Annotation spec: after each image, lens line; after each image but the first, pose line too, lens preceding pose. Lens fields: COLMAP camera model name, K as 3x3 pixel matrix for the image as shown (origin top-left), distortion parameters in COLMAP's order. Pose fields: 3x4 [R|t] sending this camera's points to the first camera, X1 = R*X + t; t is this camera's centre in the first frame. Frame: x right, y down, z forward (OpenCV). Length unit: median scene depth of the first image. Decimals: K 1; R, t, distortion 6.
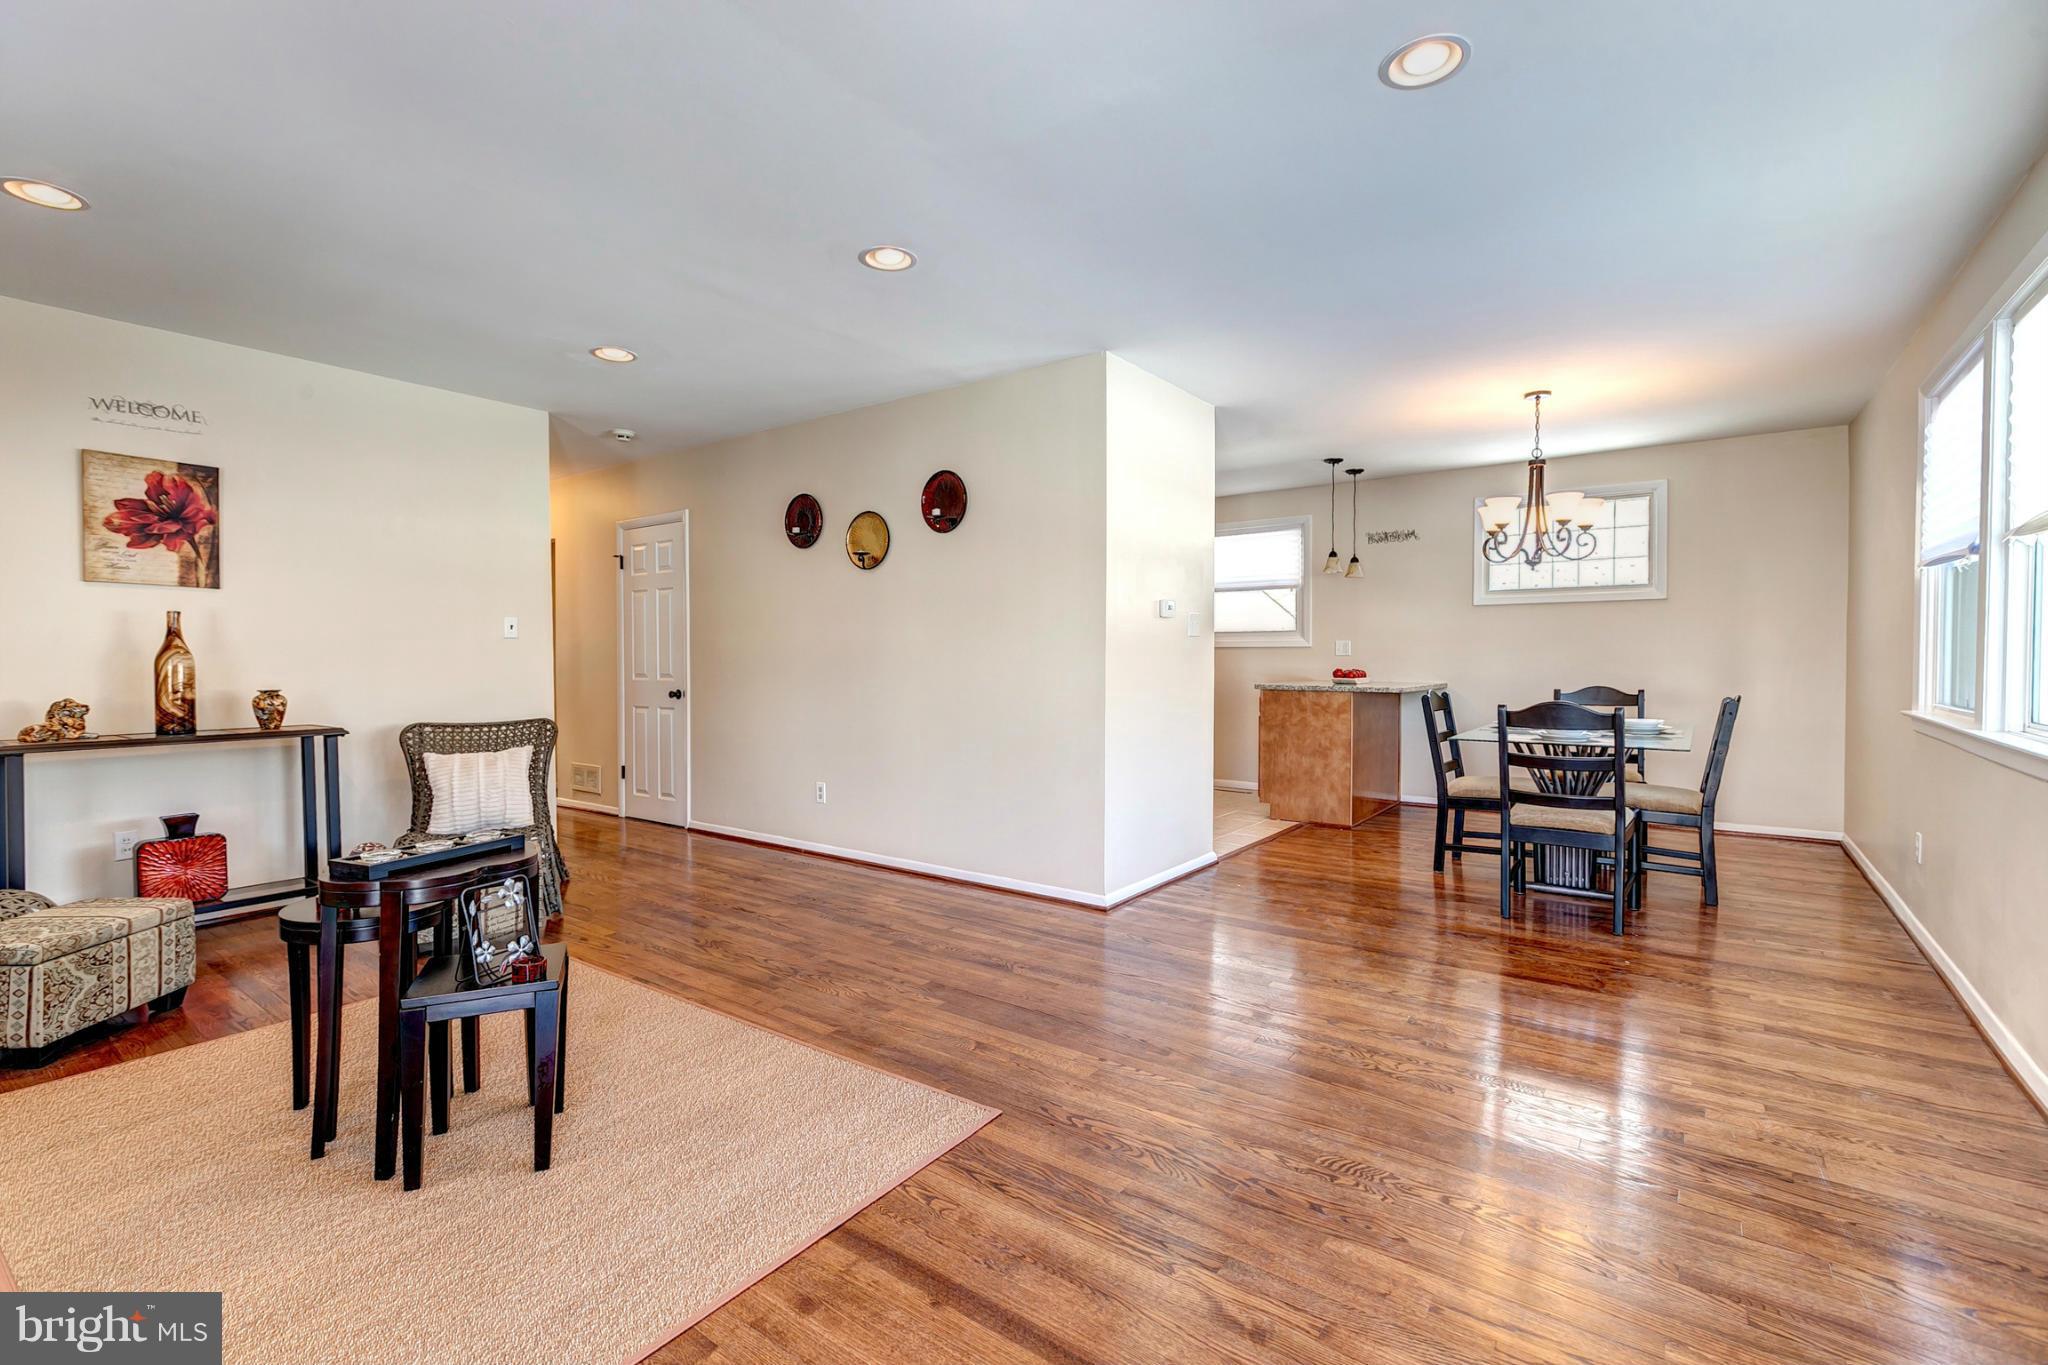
lens RADIAL K [[919.0, 0, 1033.6], [0, 919.0, 670.2], [0, 0, 1]] dist [-0.000726, 0.000296]
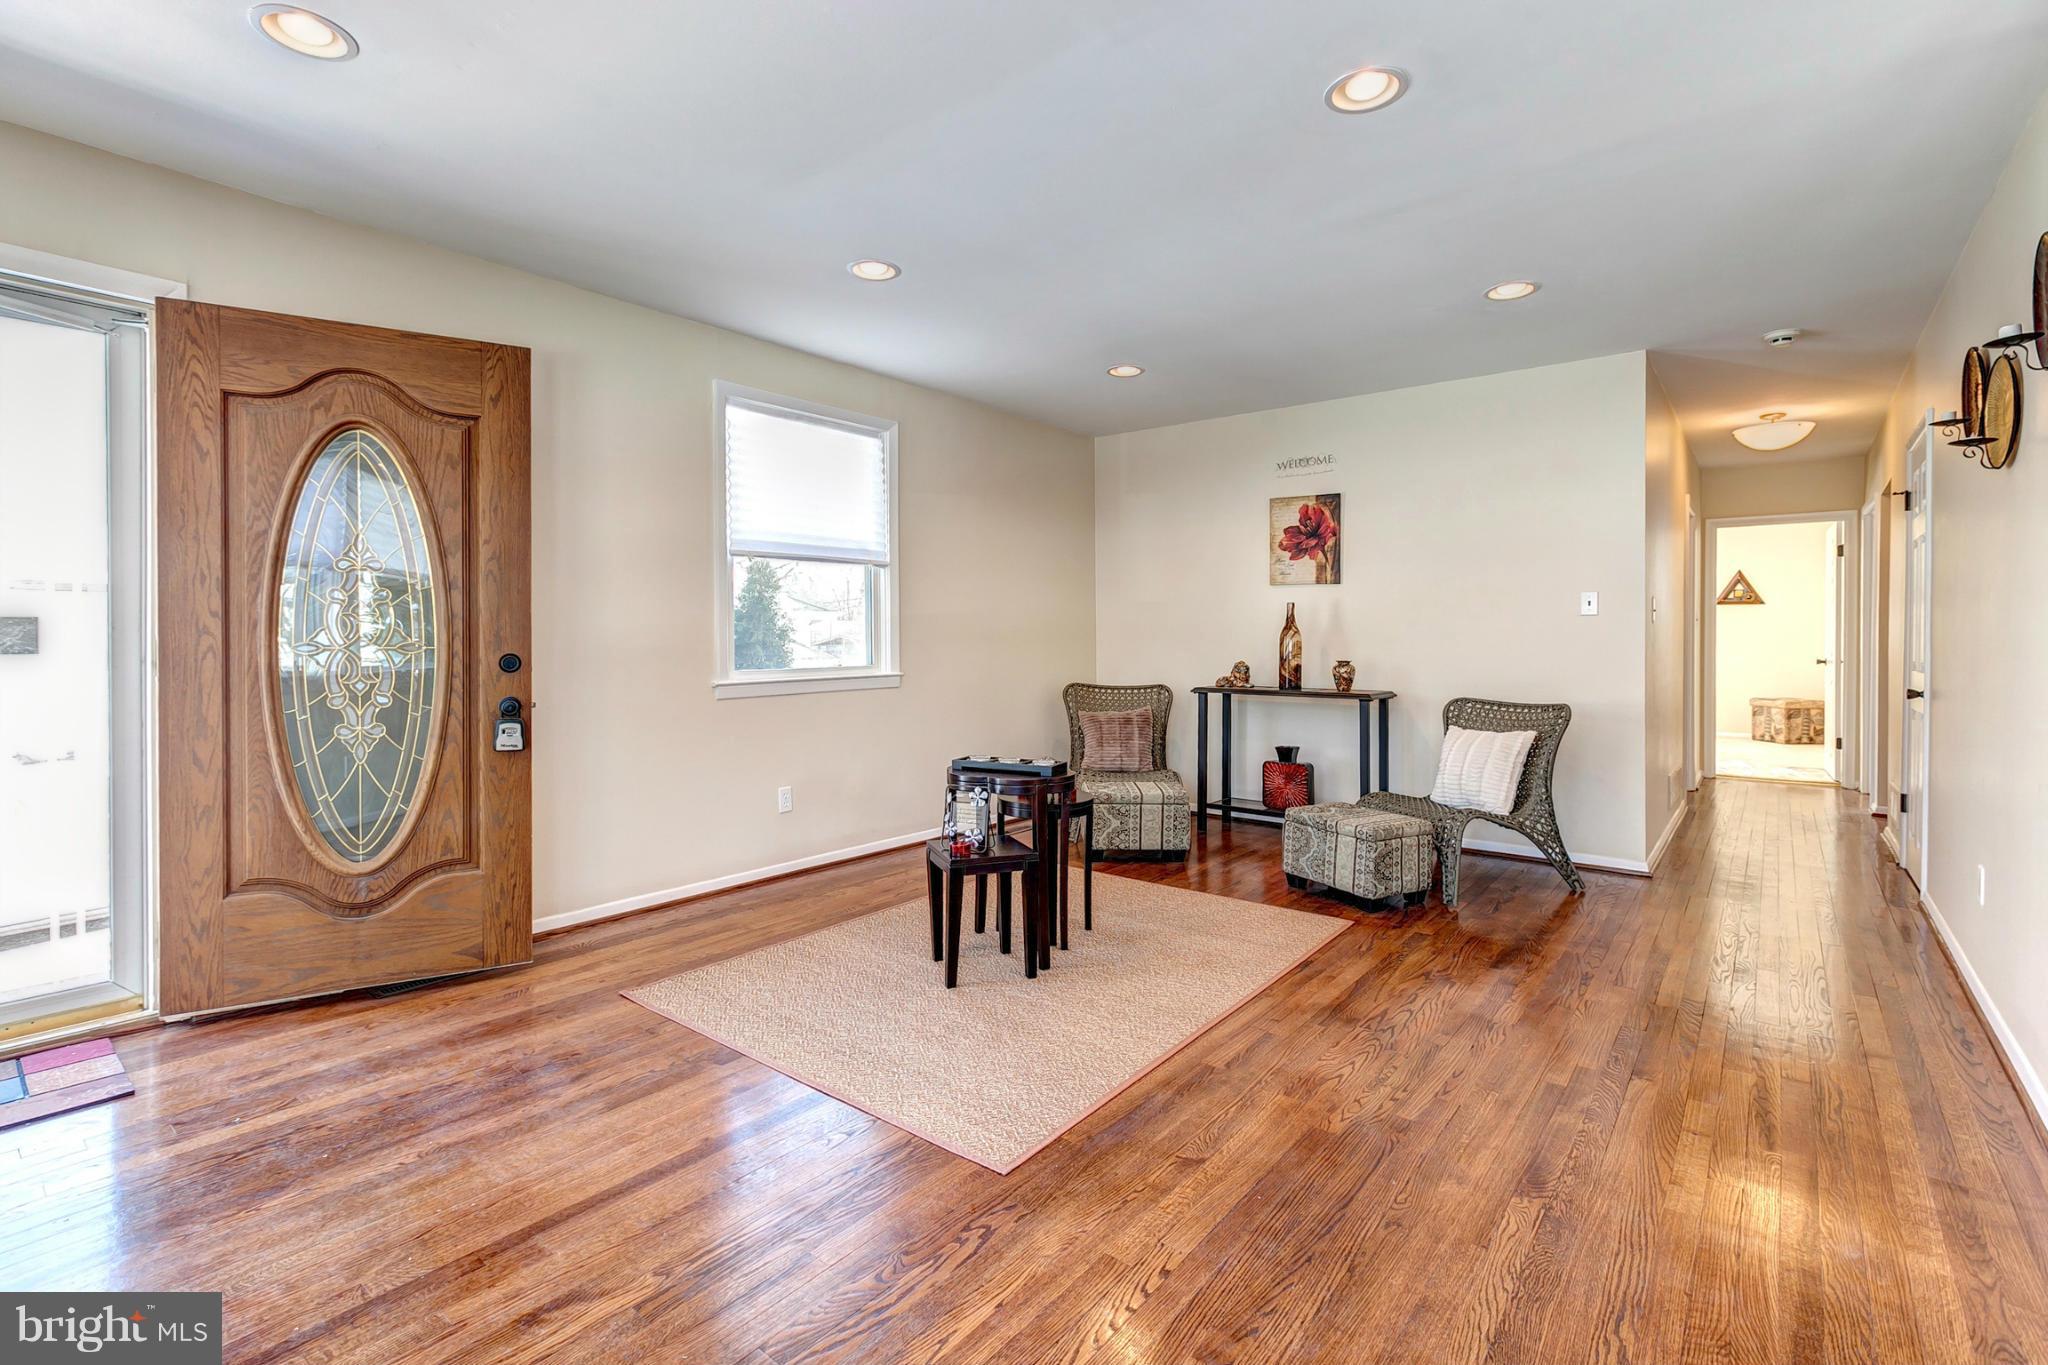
lens RADIAL K [[919.0, 0, 1023.5], [0, 919.0, 643.8], [0, 0, 1]] dist [-0.000726, 0.000296]
pose [[-0.054174, 0.010795, -0.998473, 0.501002], [-0.018886, 0.999752, 0.011833, -0.009677], [0.998353, 0.019498, -0.053957, 0.659801]]
